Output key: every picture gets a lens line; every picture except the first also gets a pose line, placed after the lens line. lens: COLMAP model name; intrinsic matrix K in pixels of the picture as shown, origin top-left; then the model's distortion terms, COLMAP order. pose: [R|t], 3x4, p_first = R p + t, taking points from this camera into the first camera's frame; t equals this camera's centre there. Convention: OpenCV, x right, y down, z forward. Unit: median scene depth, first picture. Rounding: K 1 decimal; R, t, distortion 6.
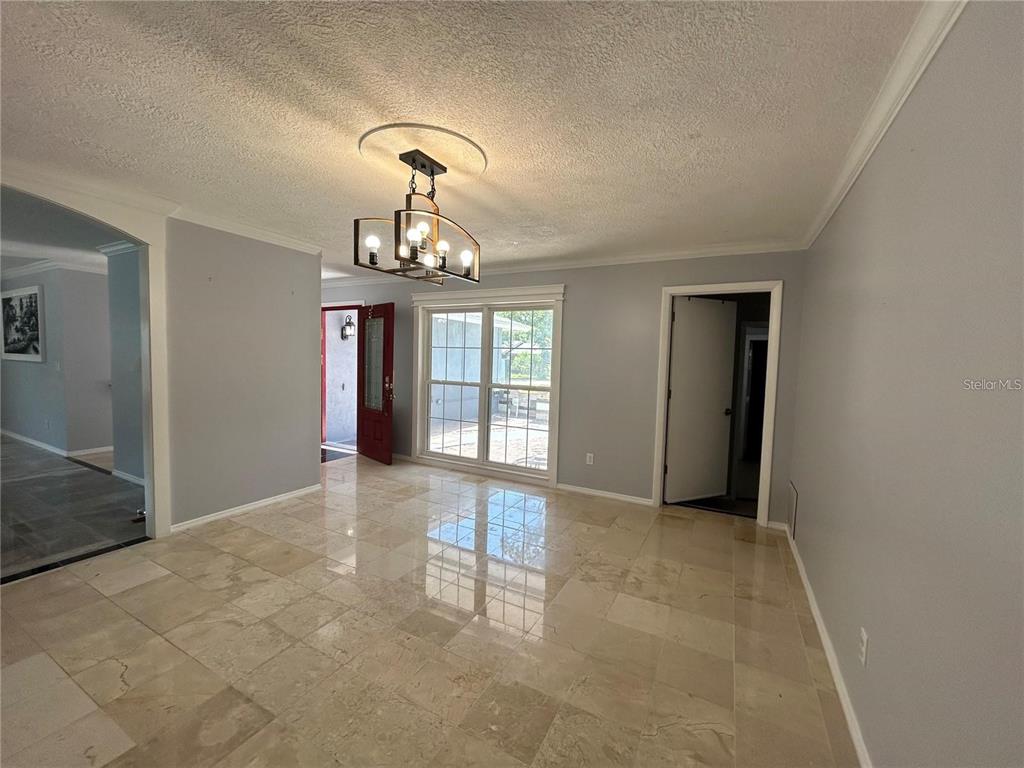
lens RADIAL K [[410.1, 0, 512.4], [0, 410.1, 382.5], [0, 0, 1]] dist [0.000337, 0.000436]
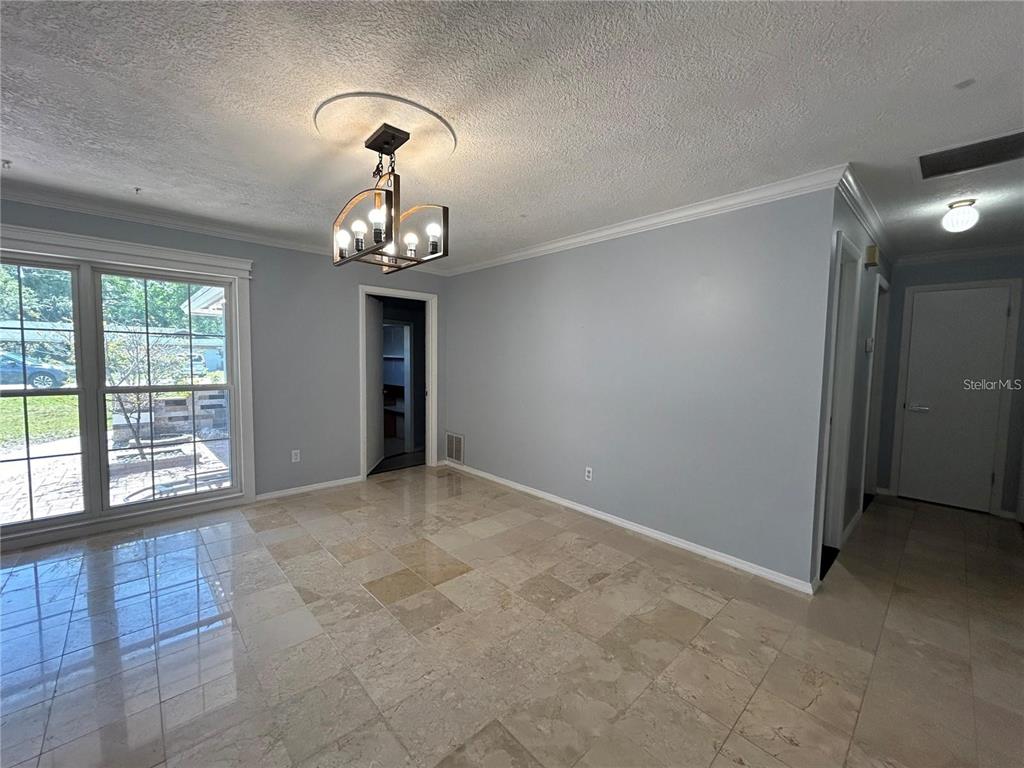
lens RADIAL K [[410.1, 0, 509.3], [0, 410.1, 386.2], [0, 0, 1]] dist [0.000337, 0.000436]
pose [[0.330915, -0.090666, 0.939295, -0.571940], [0.045854, 0.995743, 0.079961, -0.028153], [-0.942546, 0.016610, 0.333663, 0.248991]]
